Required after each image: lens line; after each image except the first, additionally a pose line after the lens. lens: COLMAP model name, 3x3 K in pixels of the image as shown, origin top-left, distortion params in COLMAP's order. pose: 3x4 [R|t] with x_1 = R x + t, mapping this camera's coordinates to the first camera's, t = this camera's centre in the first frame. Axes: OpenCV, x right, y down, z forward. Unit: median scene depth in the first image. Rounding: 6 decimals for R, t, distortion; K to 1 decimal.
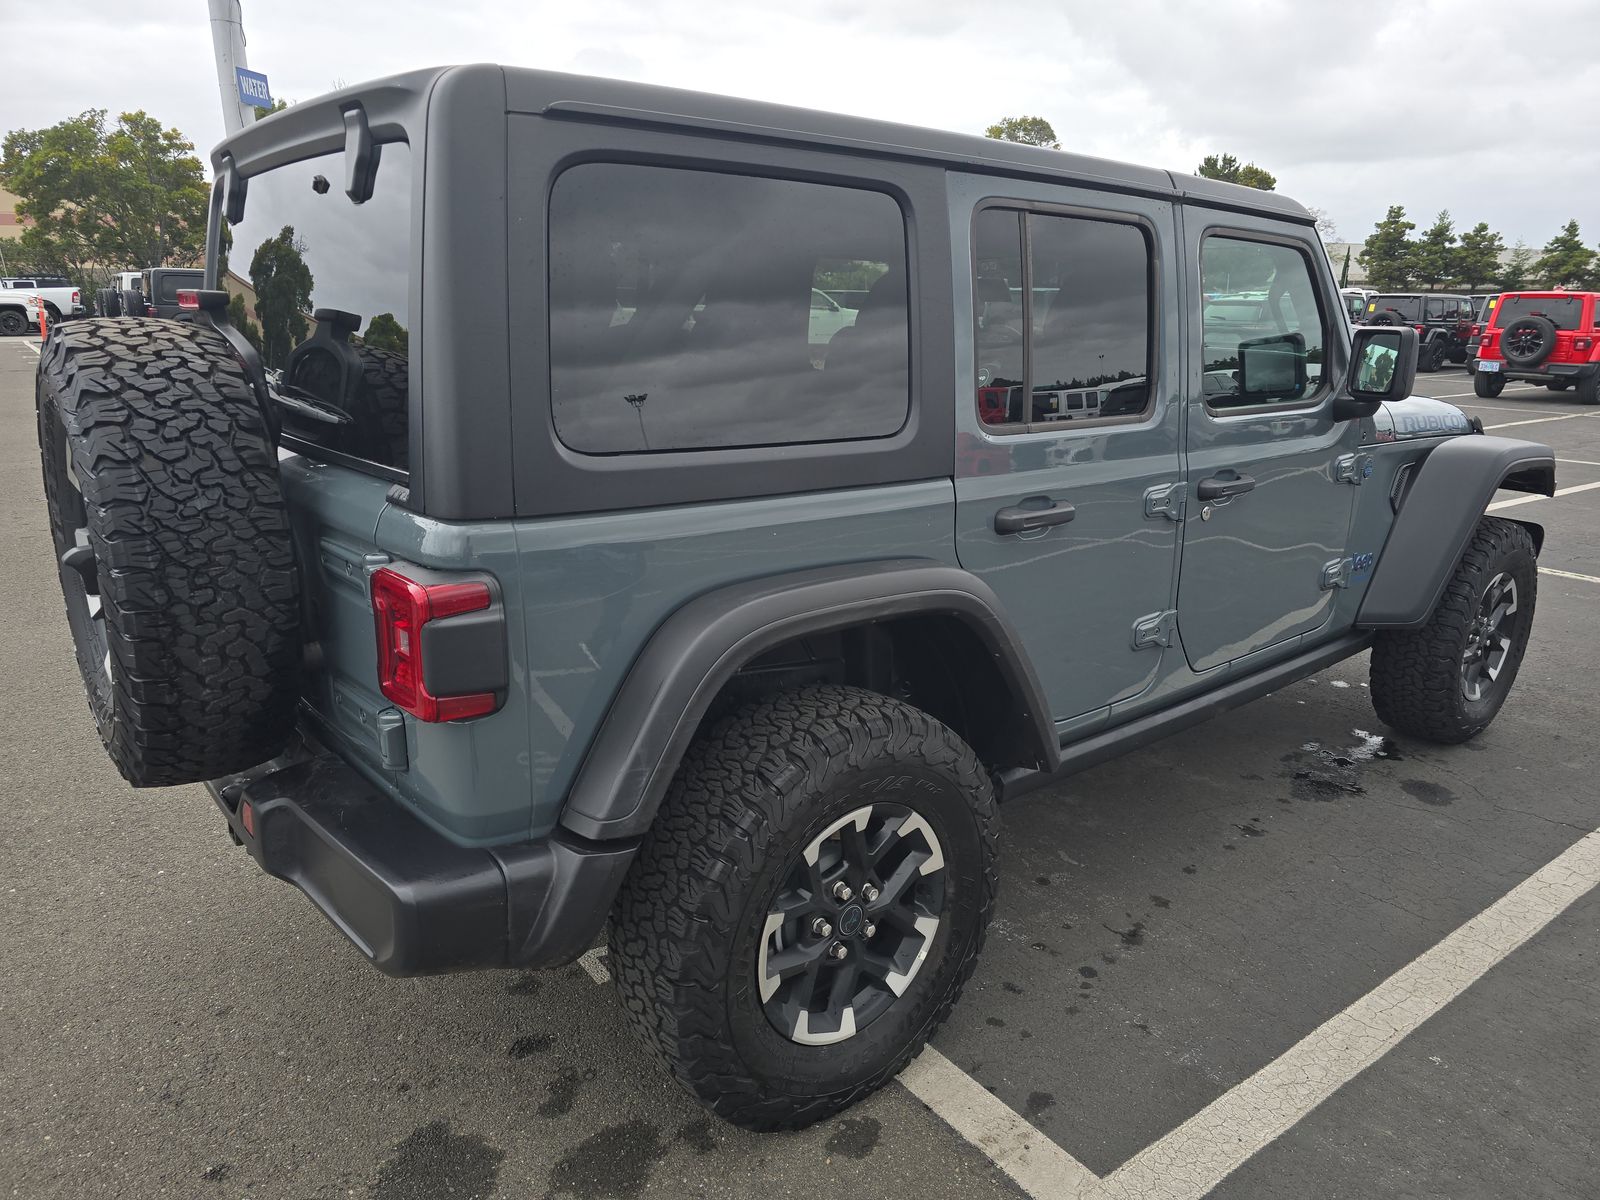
lens RADIAL K [[1108.5, 0, 800.0], [0, 1108.5, 600.0], [0, 0, 1]] dist [0.002002, 0.001080]
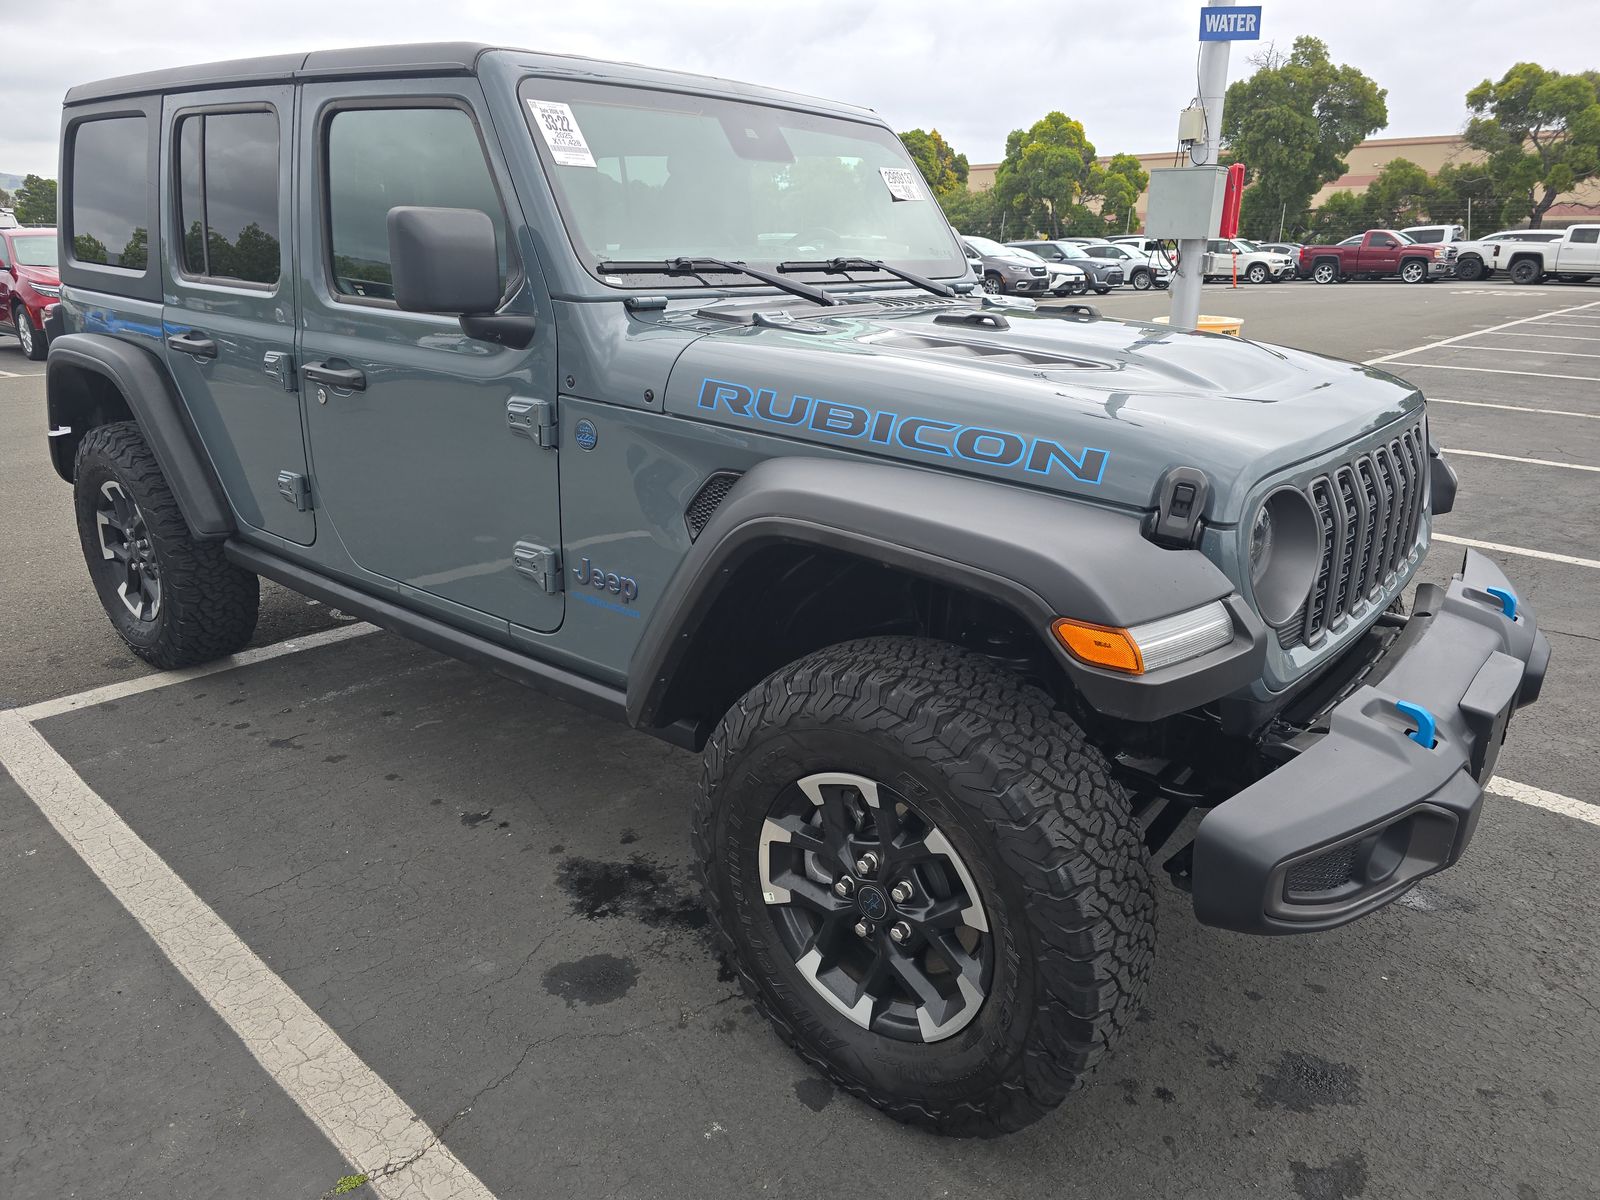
lens RADIAL K [[1093.8, 0, 797.8], [0, 1093.8, 607.0], [0, 0, 1]] dist [0.001582, -0.000533]
pose [[0.186405, 0.317006, -0.929925, 1.430374], [-0.276995, 0.925075, 0.259828, -0.278859], [0.942617, 0.209152, 0.260247, 1.186685]]
